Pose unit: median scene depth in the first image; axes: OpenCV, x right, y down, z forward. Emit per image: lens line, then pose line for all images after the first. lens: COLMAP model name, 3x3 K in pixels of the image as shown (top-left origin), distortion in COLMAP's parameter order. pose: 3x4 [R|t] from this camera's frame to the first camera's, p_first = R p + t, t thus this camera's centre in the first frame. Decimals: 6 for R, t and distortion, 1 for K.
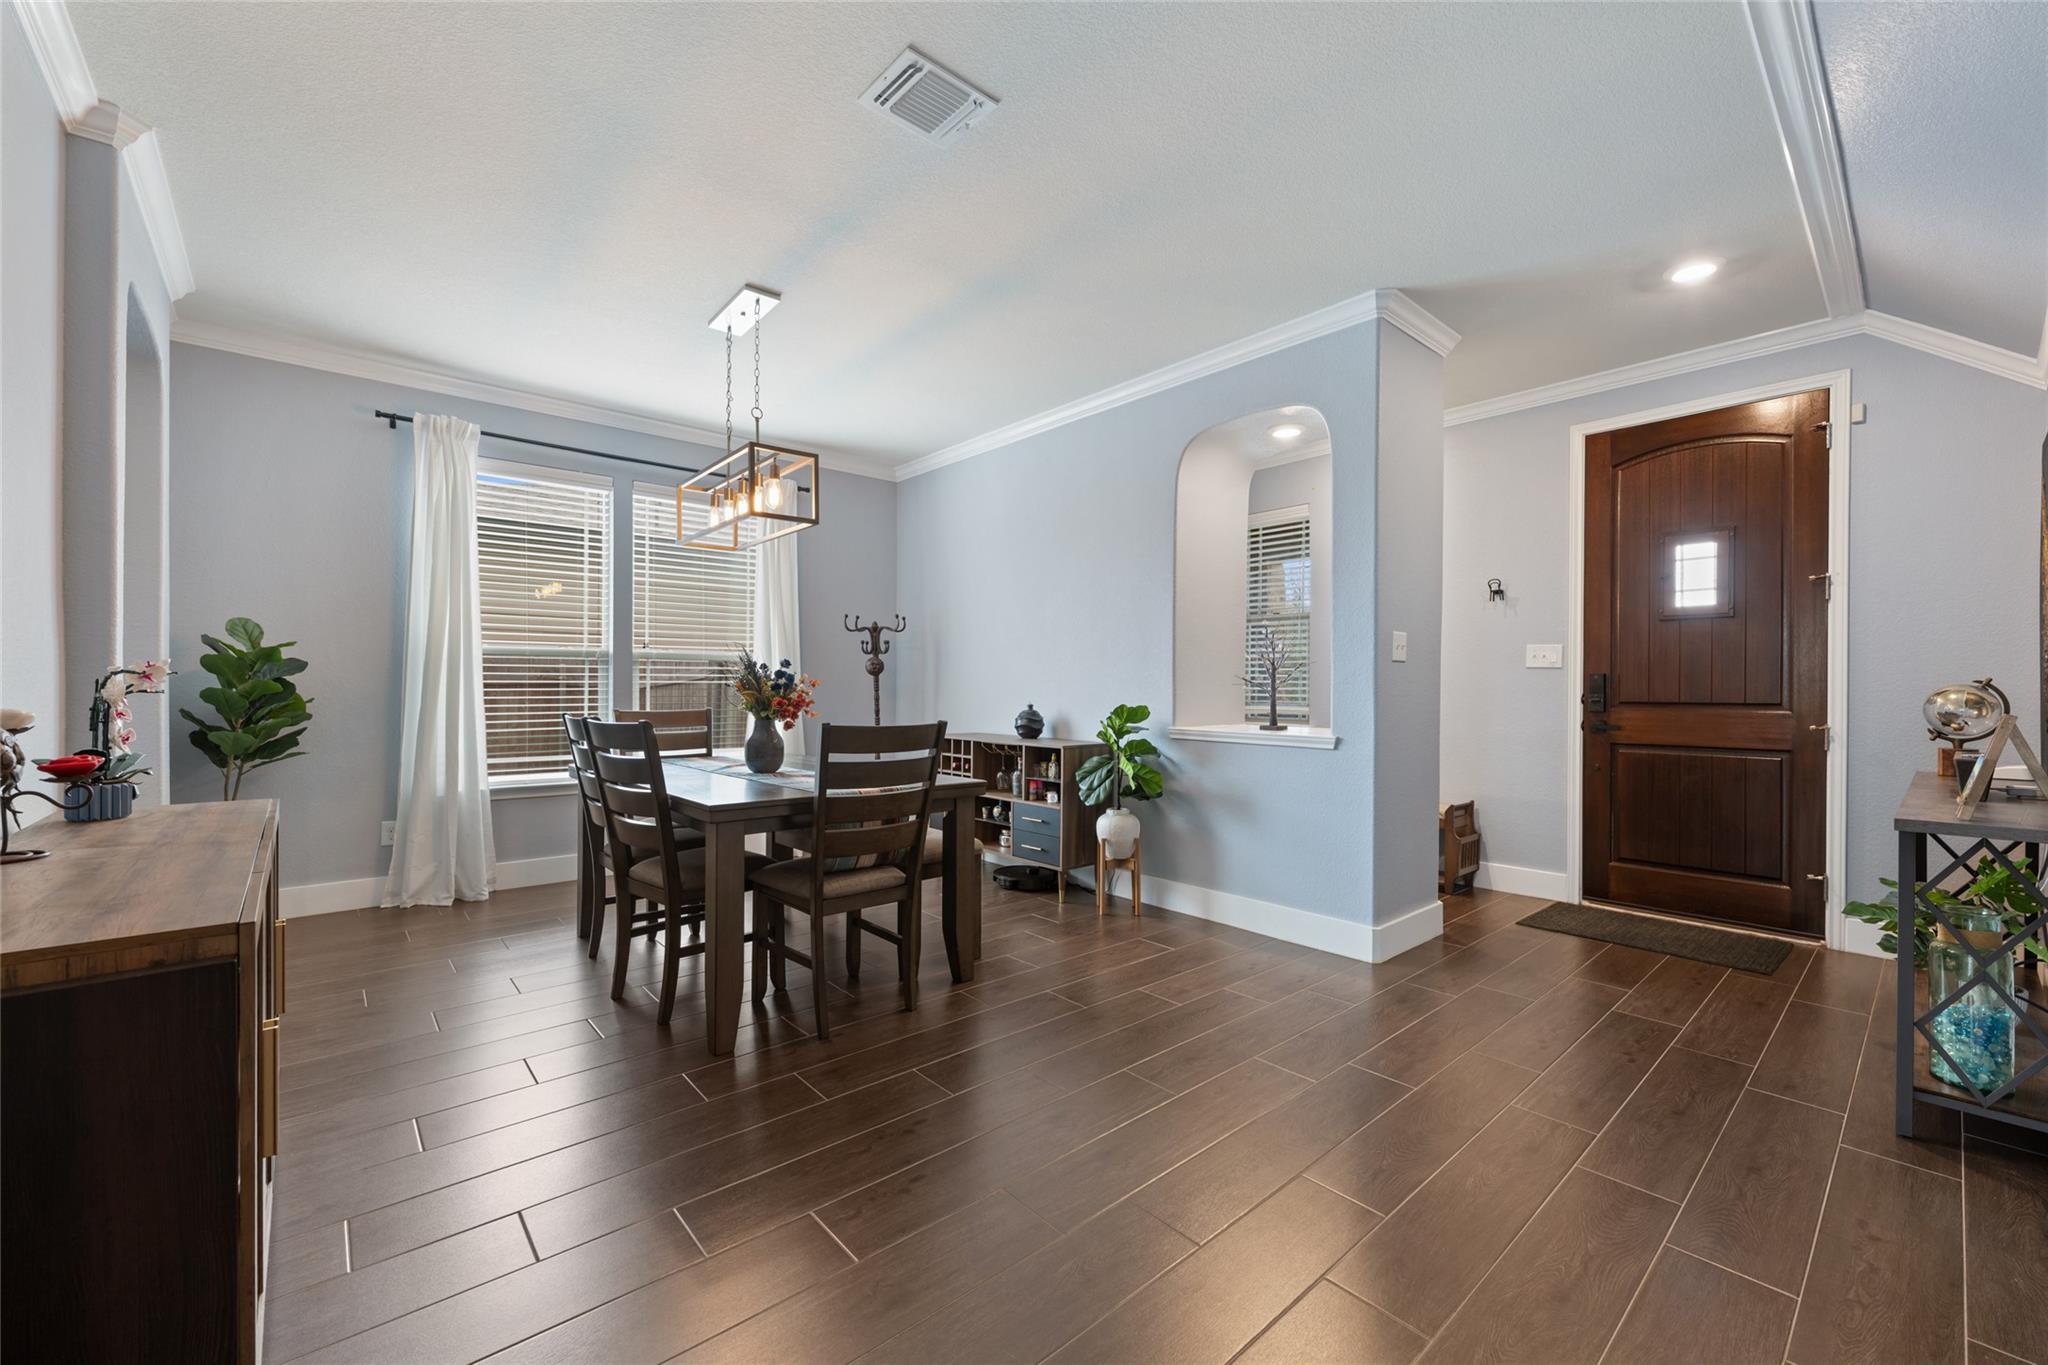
lens RADIAL K [[824.6, 0, 1015.1], [0, 824.6, 698.1], [0, 0, 1]] dist [0.002086, -0.001640]
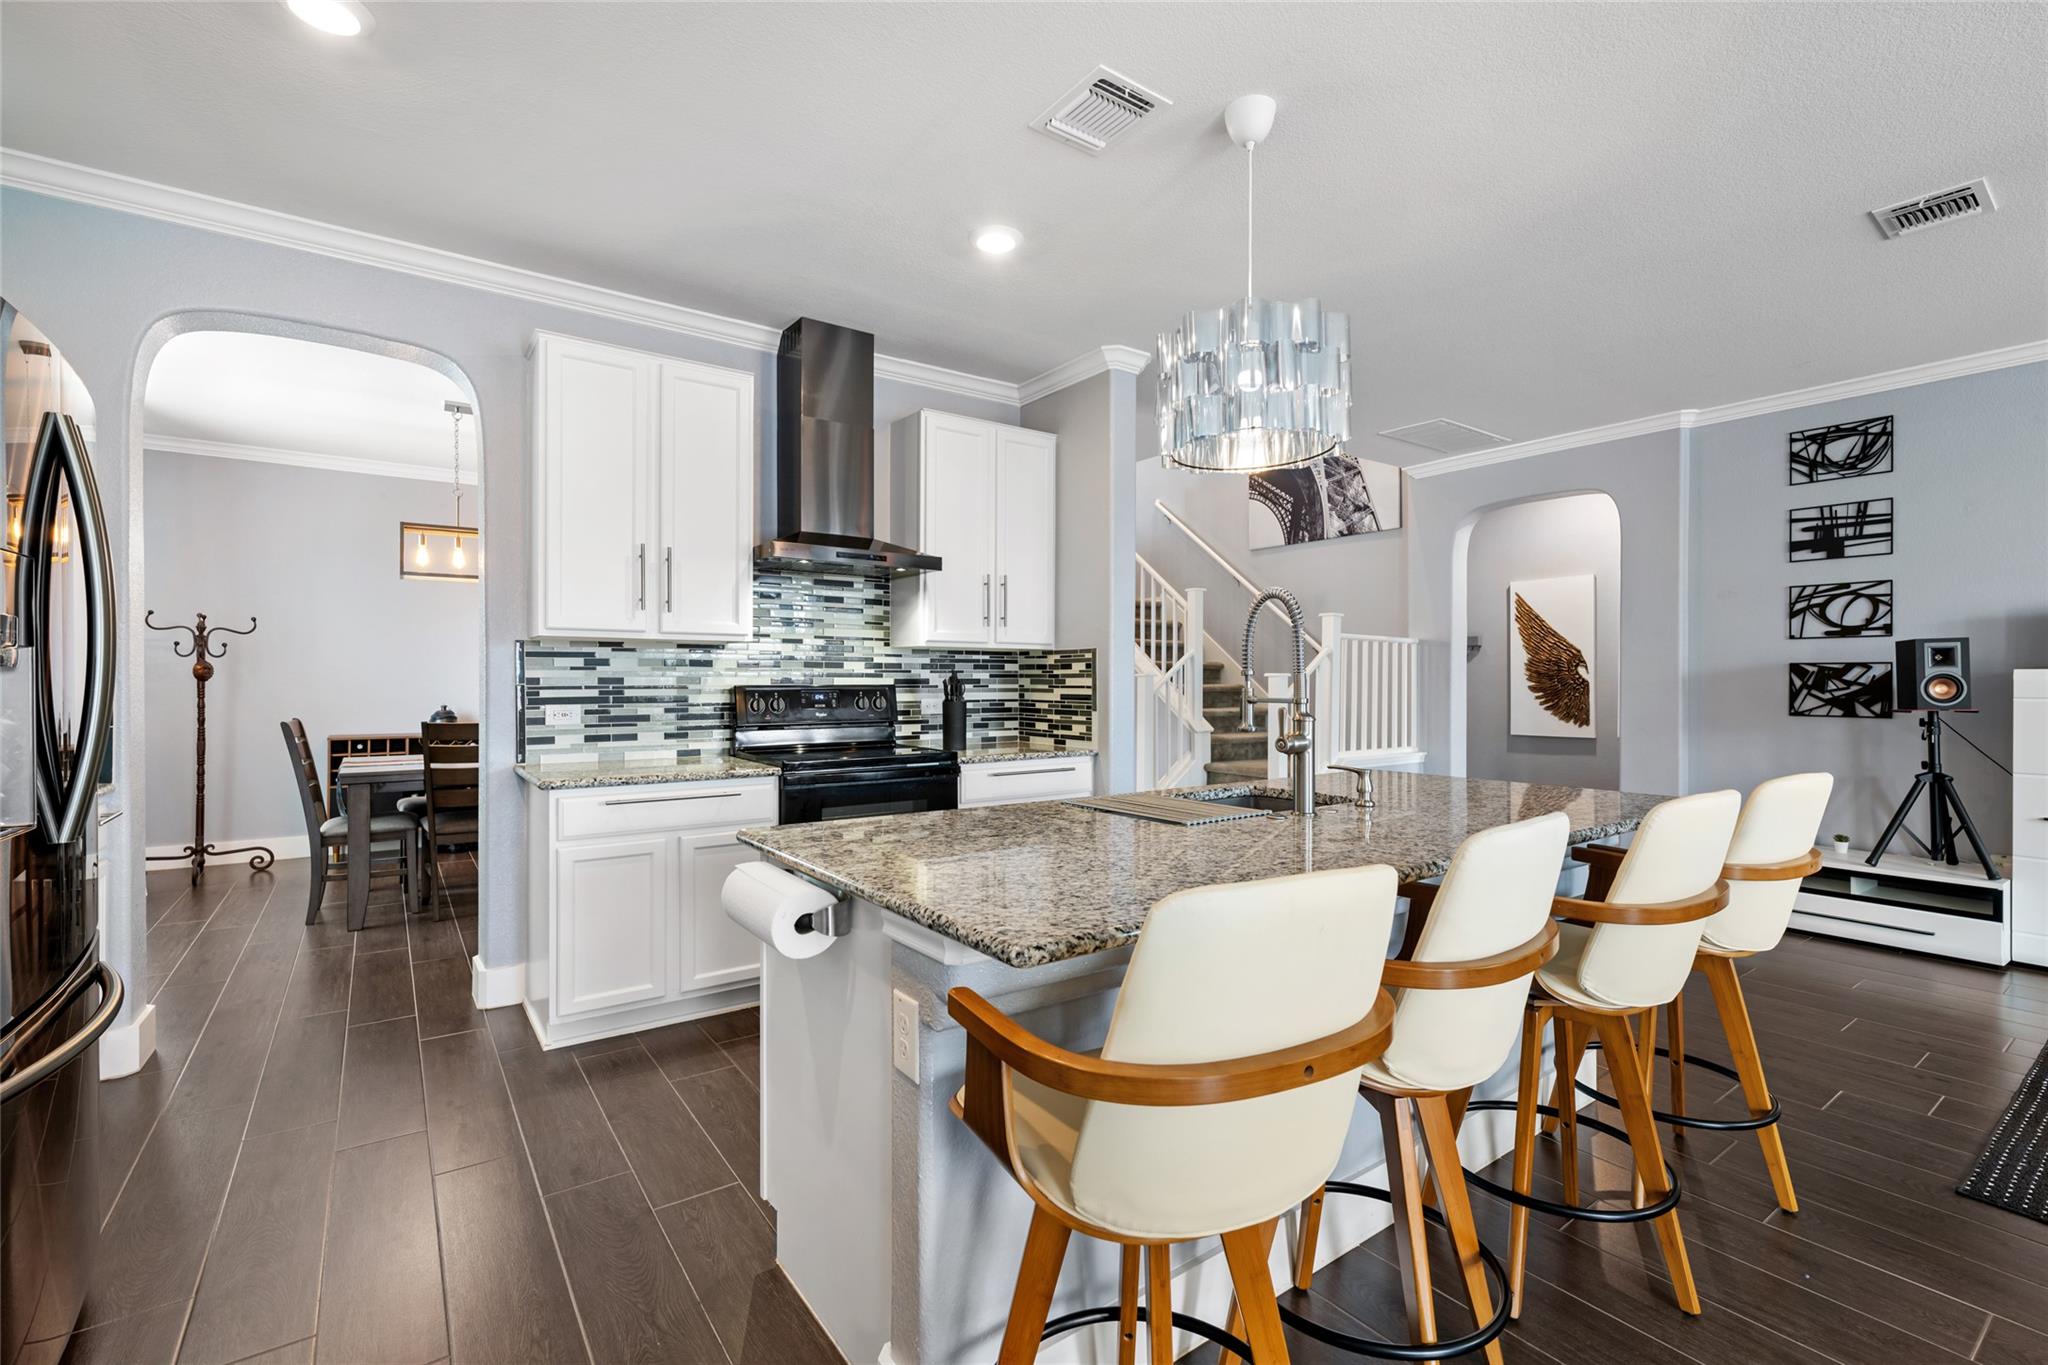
lens RADIAL K [[904.6, 0, 1011.1], [0, 904.6, 680.7], [0, 0, 1]] dist [-0.001966, 0.001092]
pose [[0.117370, -0.006231, 0.993069, -1.480640], [0.010891, 0.999928, 0.004987, -0.030610], [-0.993029, 0.010230, 0.117430, -0.013737]]
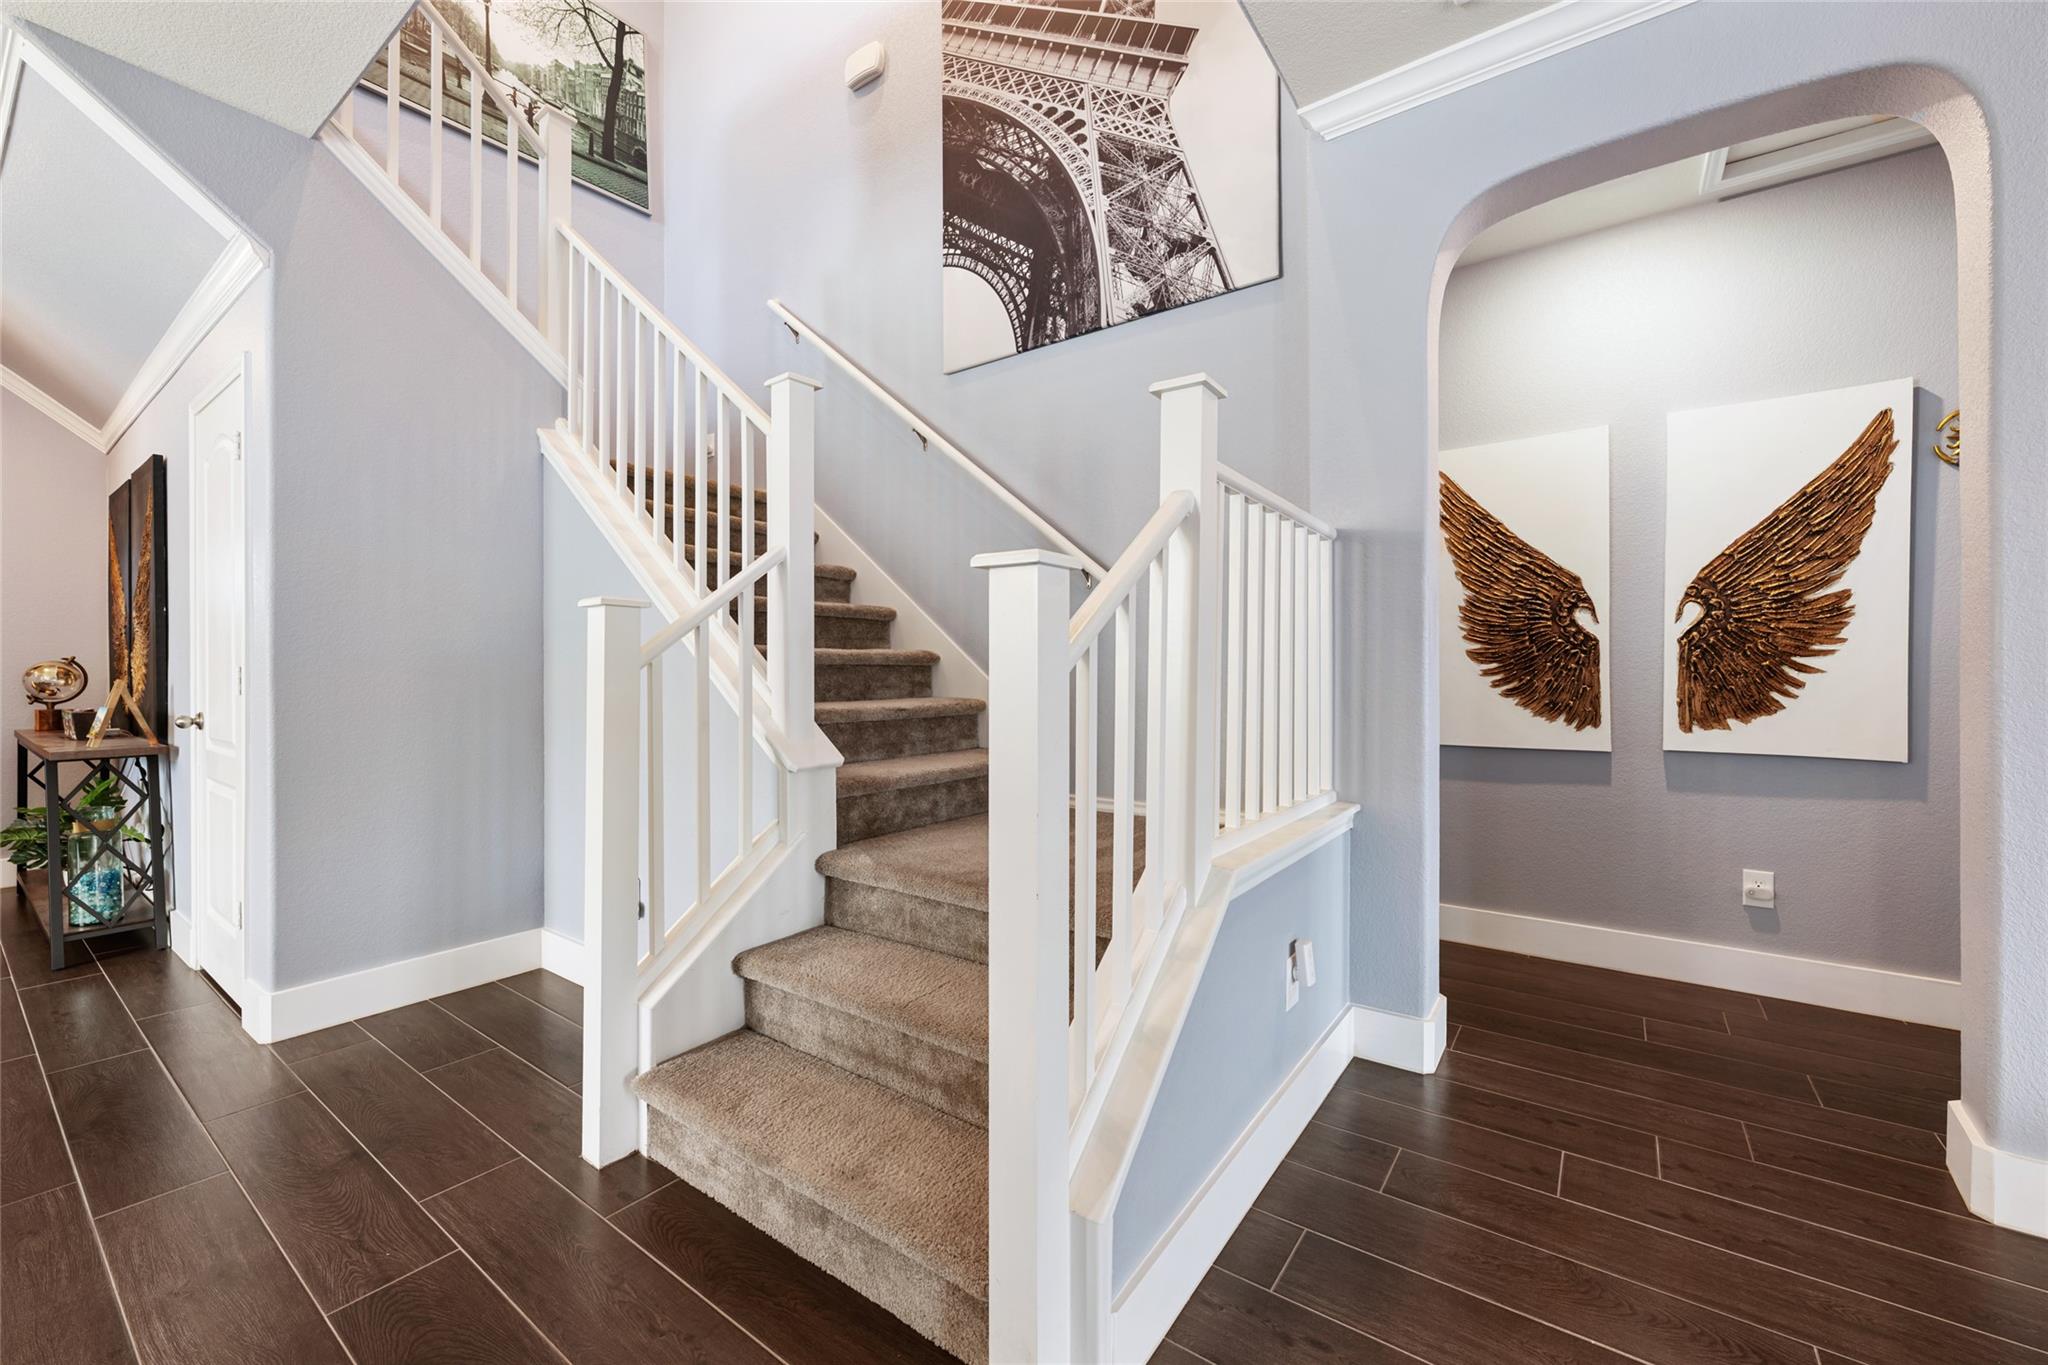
lens RADIAL K [[824.6, 0, 1017.2], [0, 824.6, 667.7], [0, 0, 1]] dist [0.002086, -0.001640]
pose [[-0.209826, 0.003322, 0.977733, -0.364335], [0.011950, 0.999928, -0.000833, 0.010573], [-0.977666, 0.011510, -0.209850, -0.184631]]
